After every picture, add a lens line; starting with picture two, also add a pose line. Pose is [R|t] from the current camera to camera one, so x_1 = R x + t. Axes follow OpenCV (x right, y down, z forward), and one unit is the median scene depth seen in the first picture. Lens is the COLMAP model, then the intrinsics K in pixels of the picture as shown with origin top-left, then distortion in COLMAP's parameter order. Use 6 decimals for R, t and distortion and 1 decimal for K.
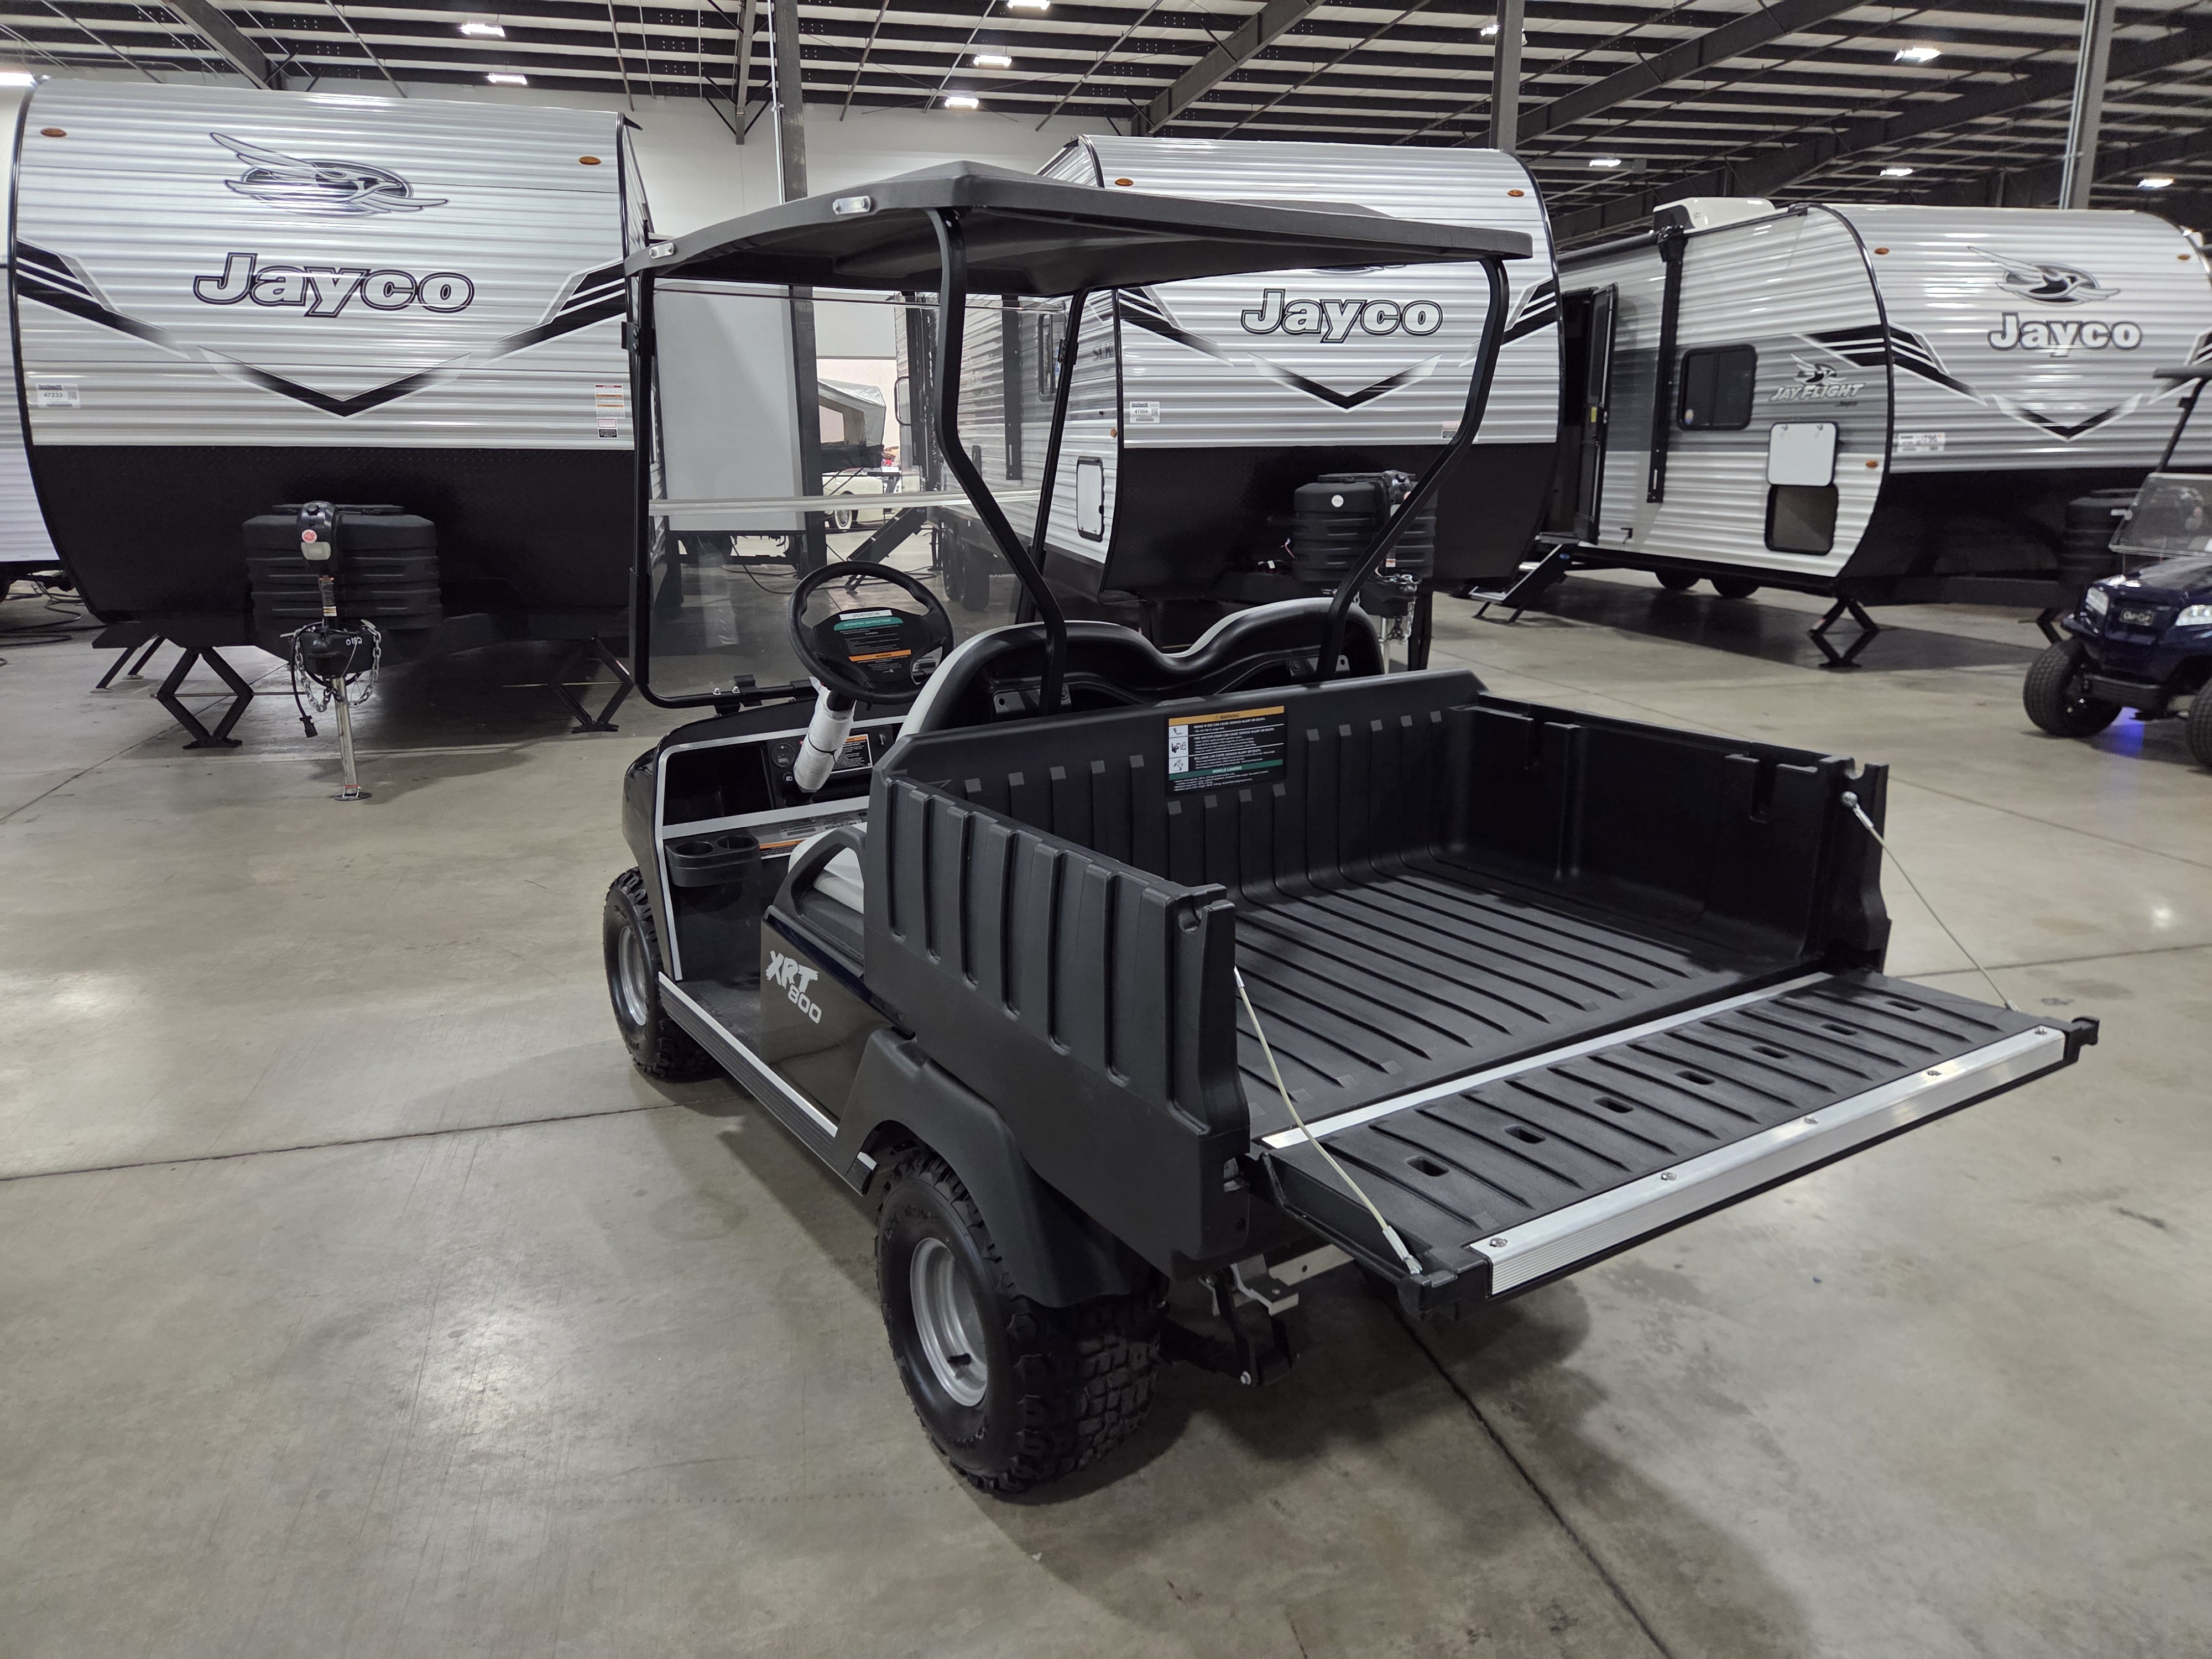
lens RADIAL K [[1495.6, 0, 1088.8], [0, 1495.6, 802.7], [0, 0, 1]] dist [0.054146, -0.048402]
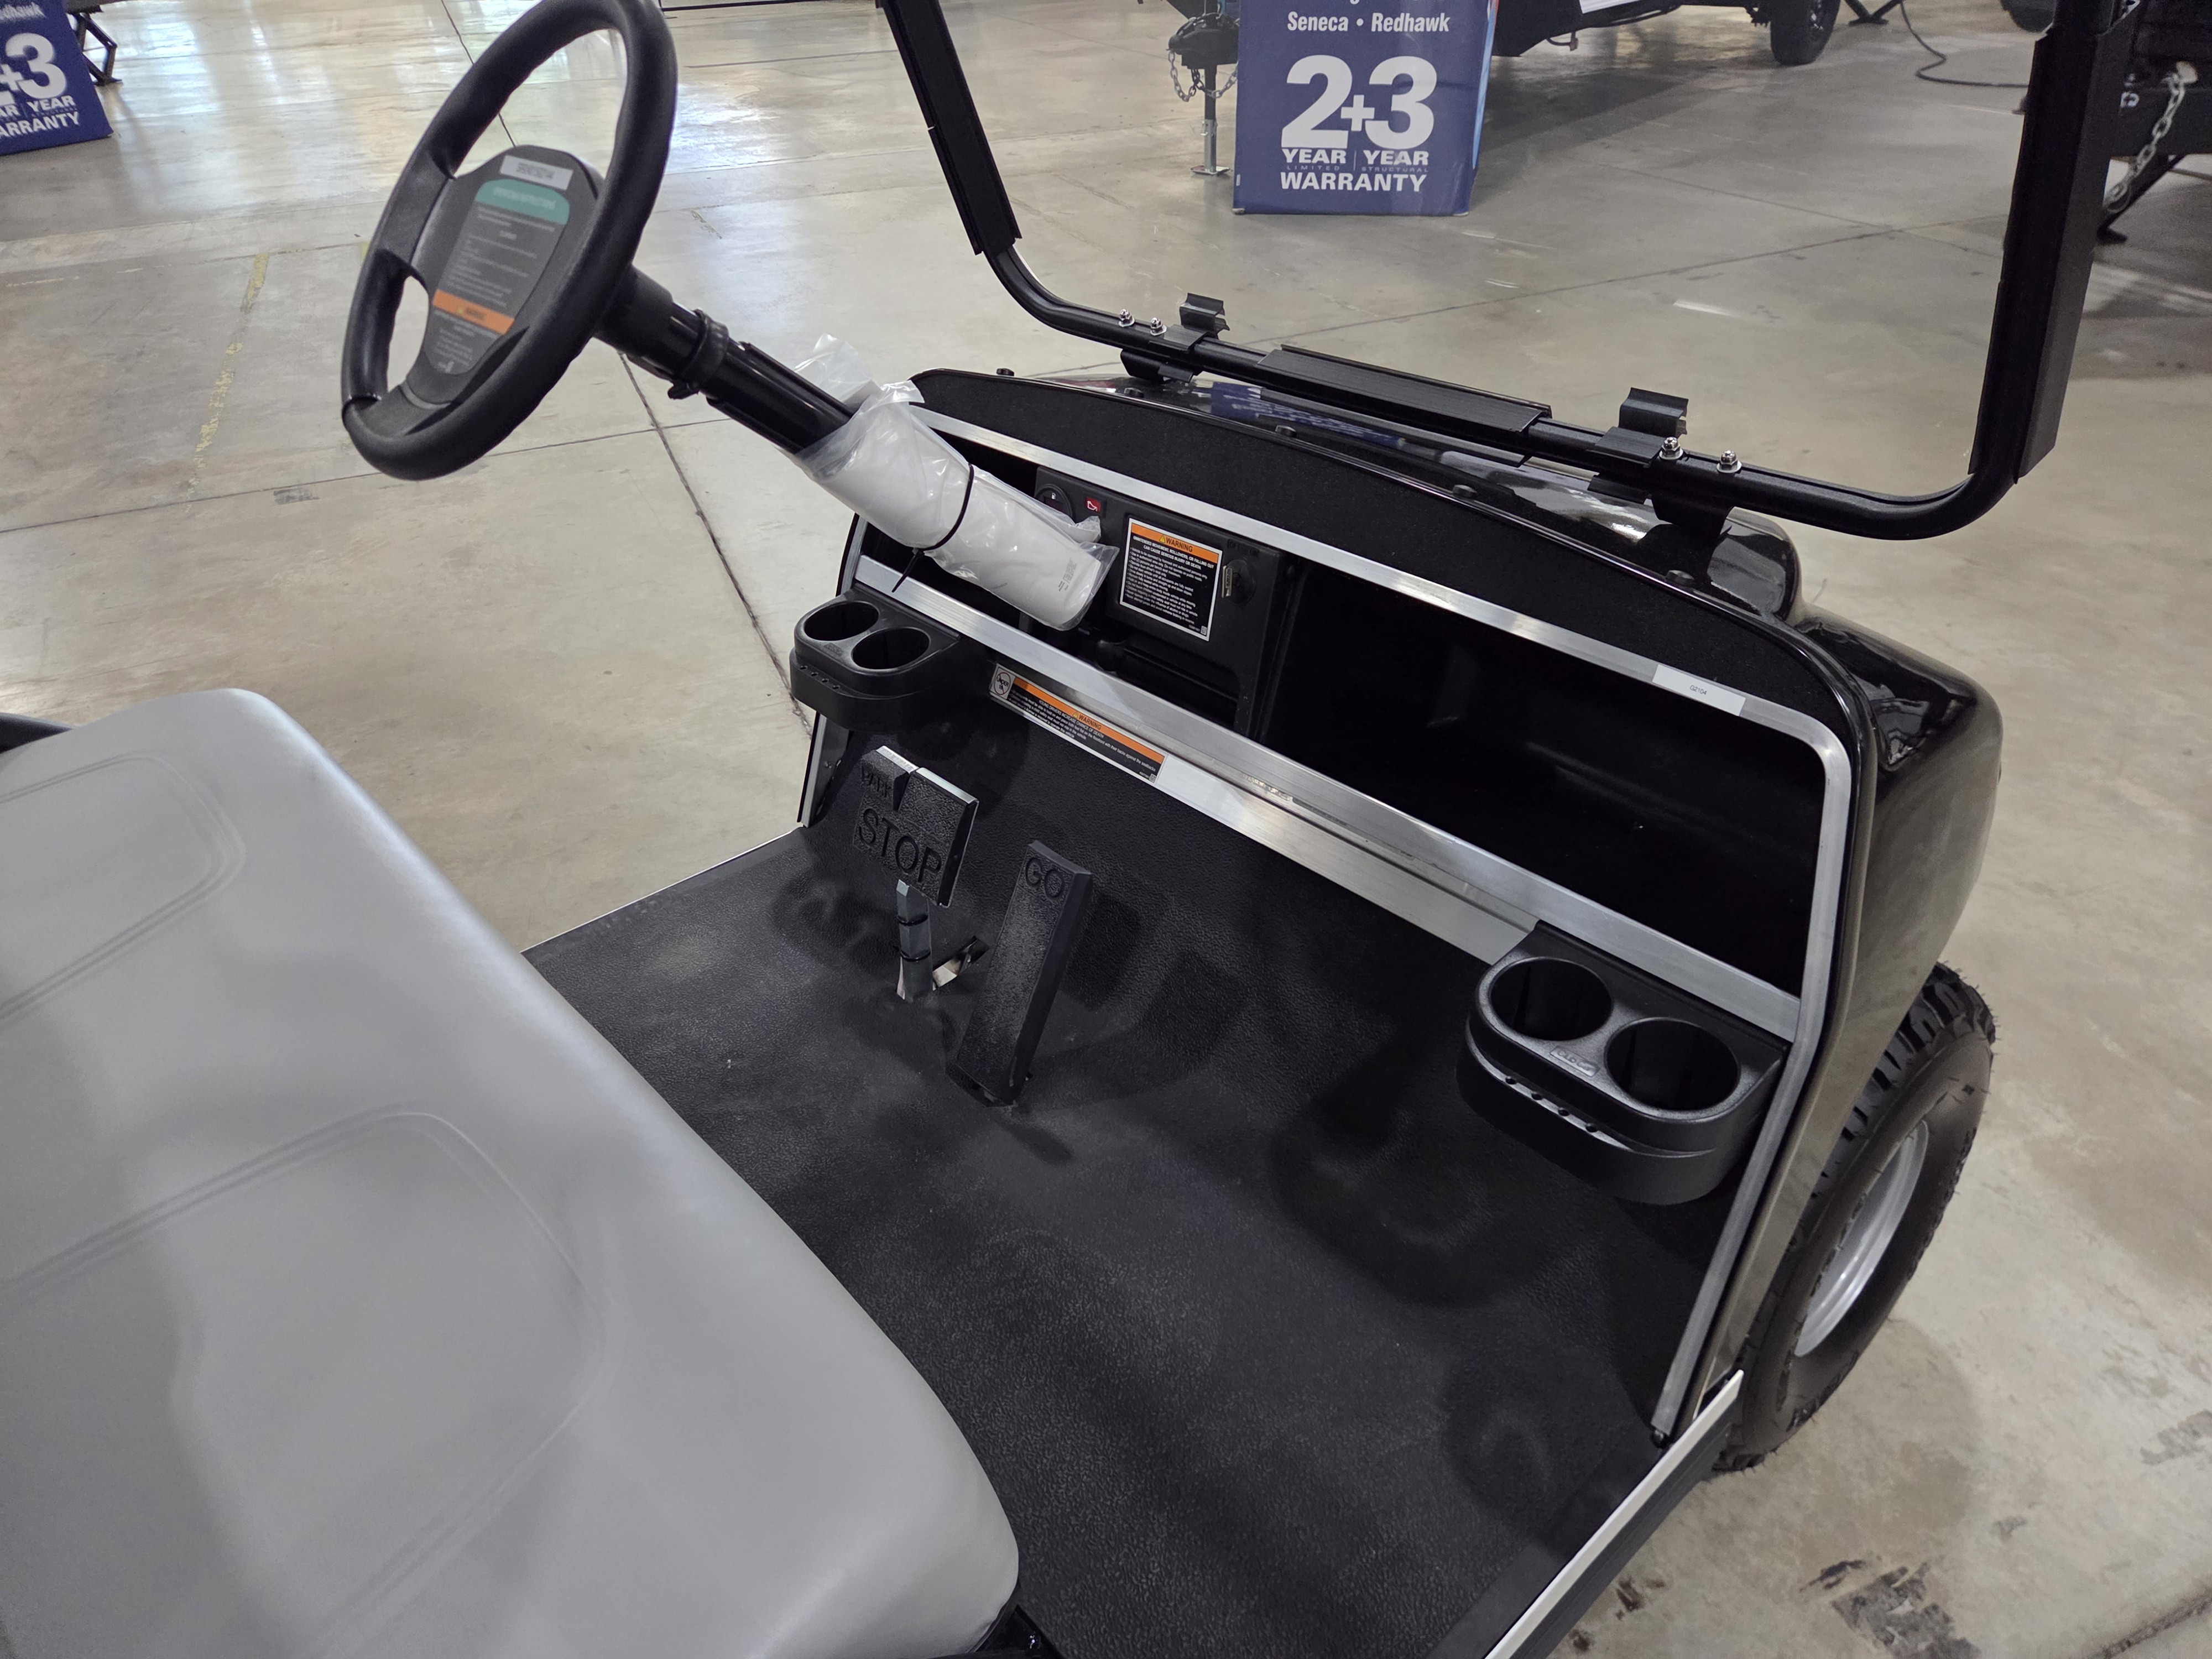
lens RADIAL K [[1495.6, 0, 1138.1], [0, 1495.6, 833.3], [0, 0, 1]] dist [0.054146, -0.048402]
pose [[0.150974, 0.547888, -0.822815, 0.102711], [-0.201453, 0.831941, 0.517001, -0.097419], [0.967793, 0.087704, 0.235975, 0.512362]]
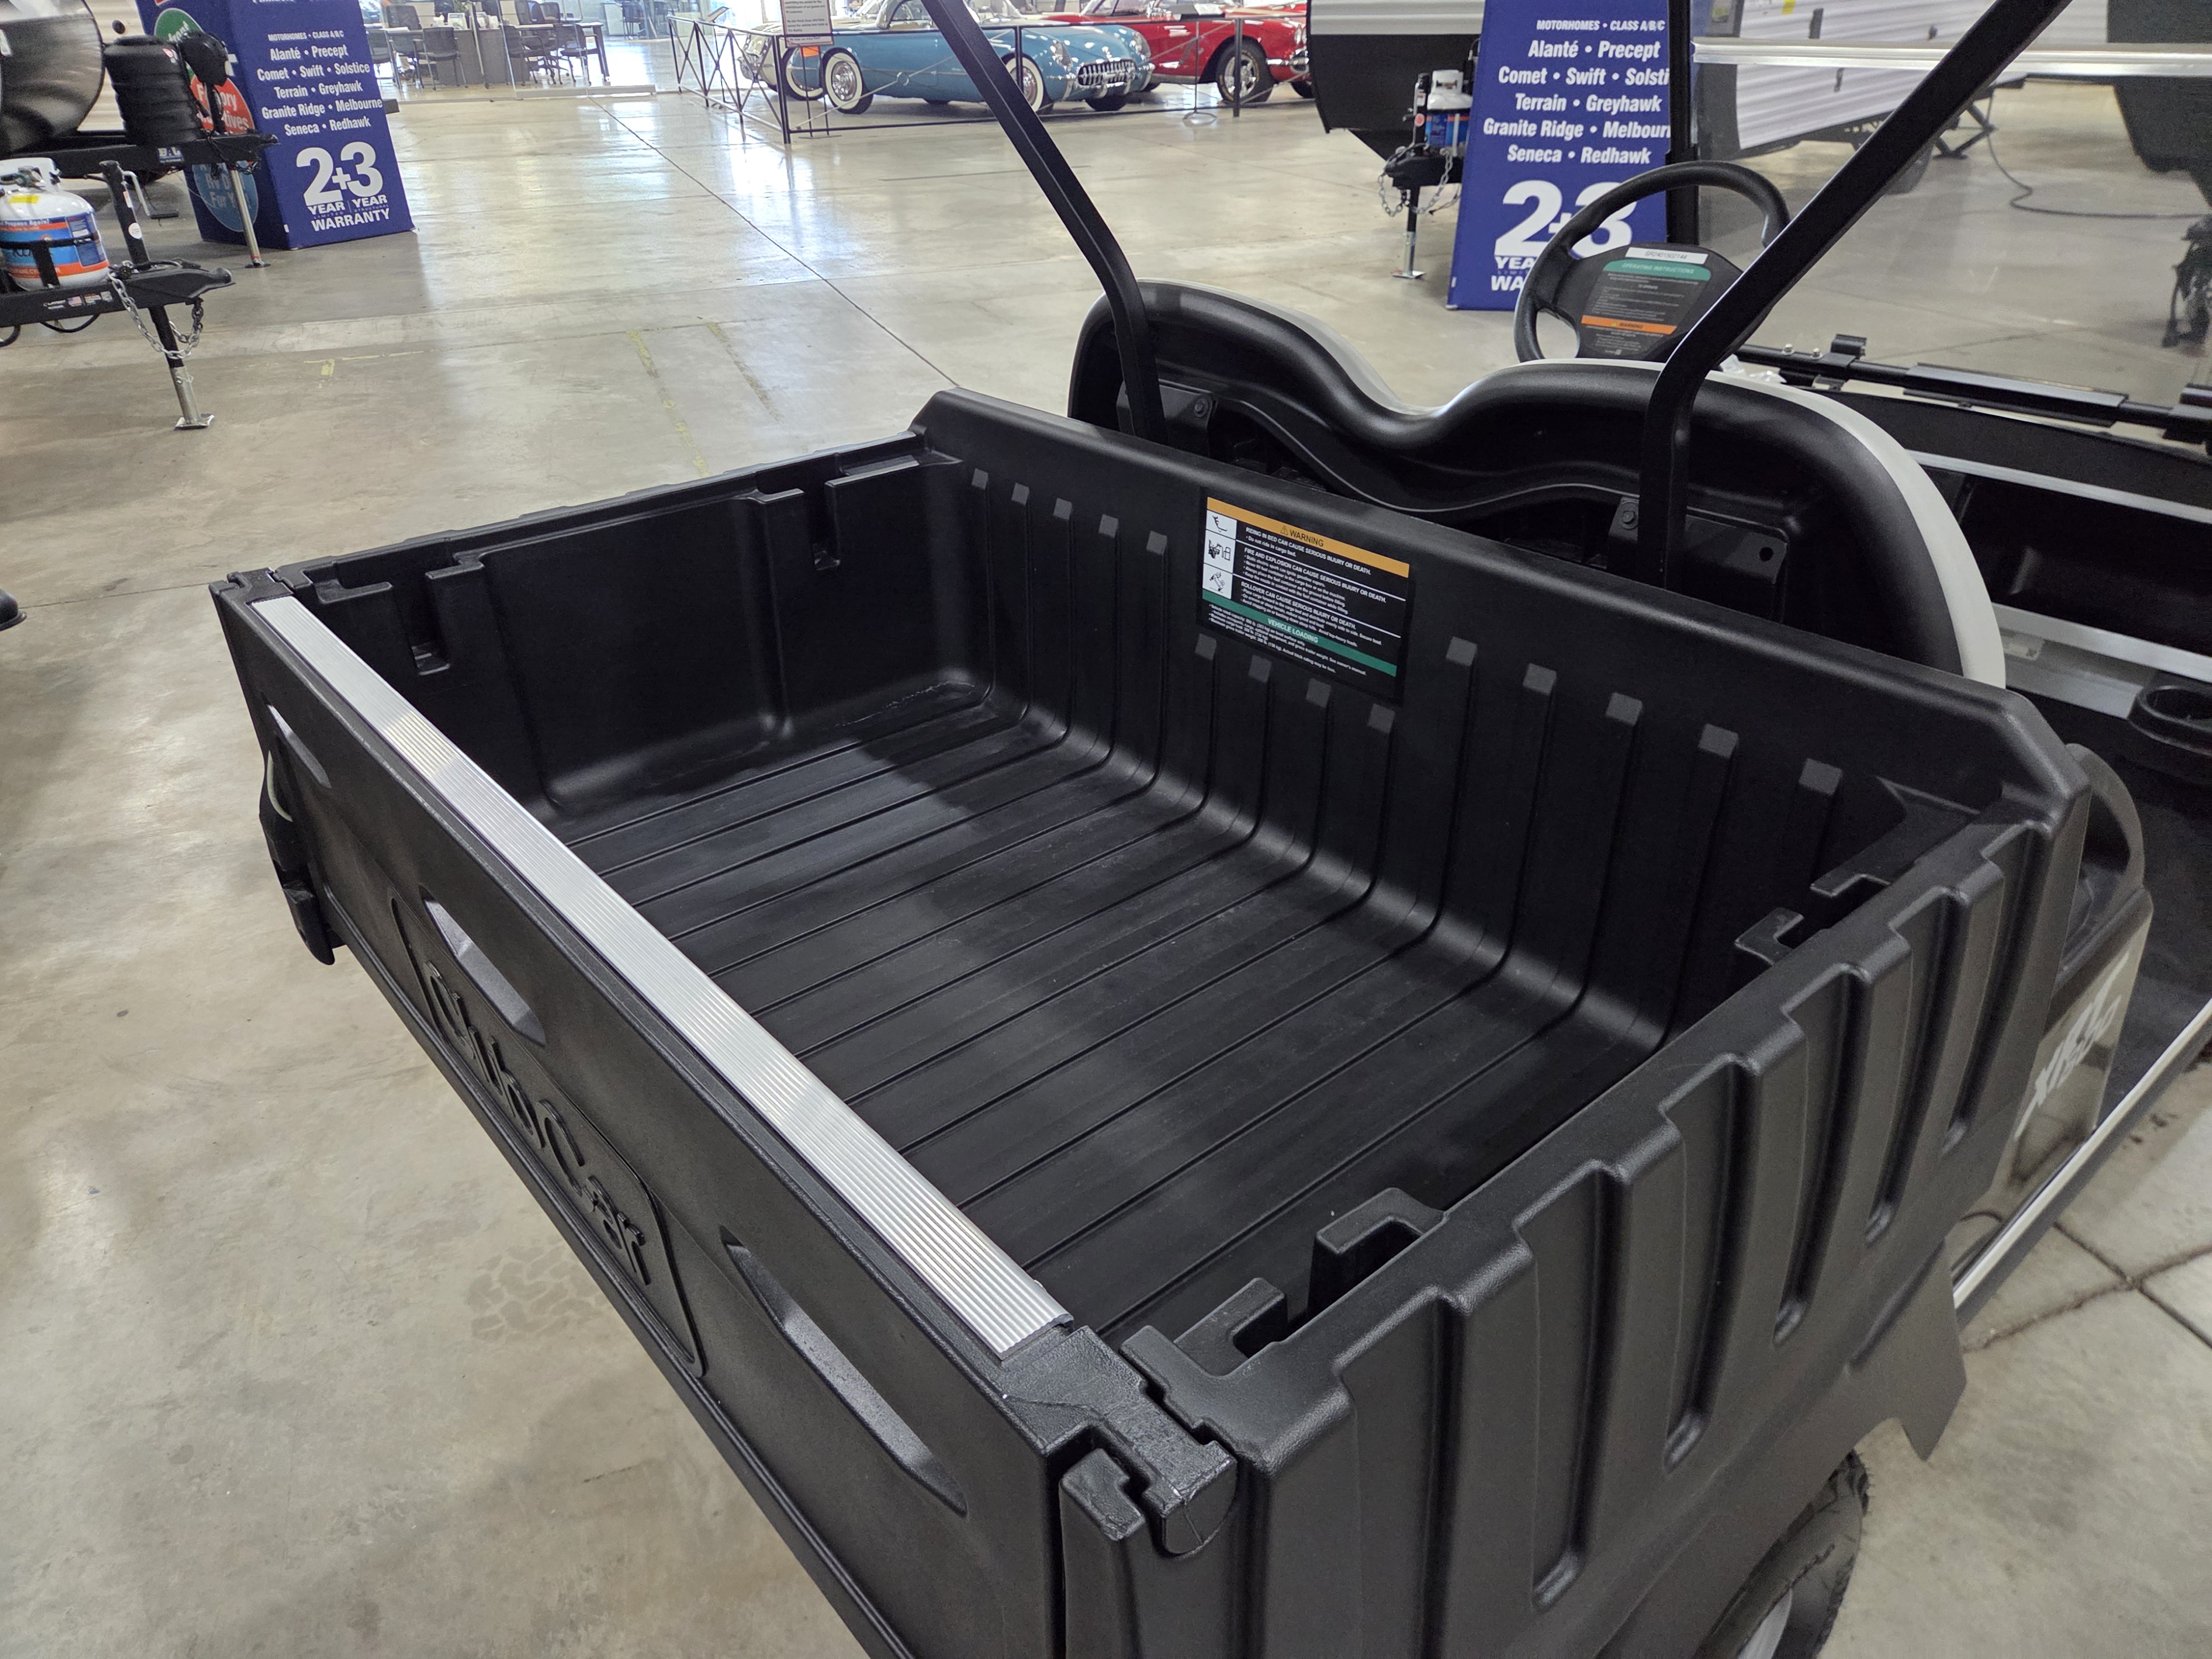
lens RADIAL K [[1495.6, 0, 1091.8], [0, 1495.6, 811.4], [0, 0, 1]] dist [0.054146, -0.048402]
pose [[0.113021, 0.489585, -0.864600, 0.233408], [-0.212581, 0.861941, 0.460291, -0.079774], [0.970585, 0.131775, 0.201494, 0.324438]]
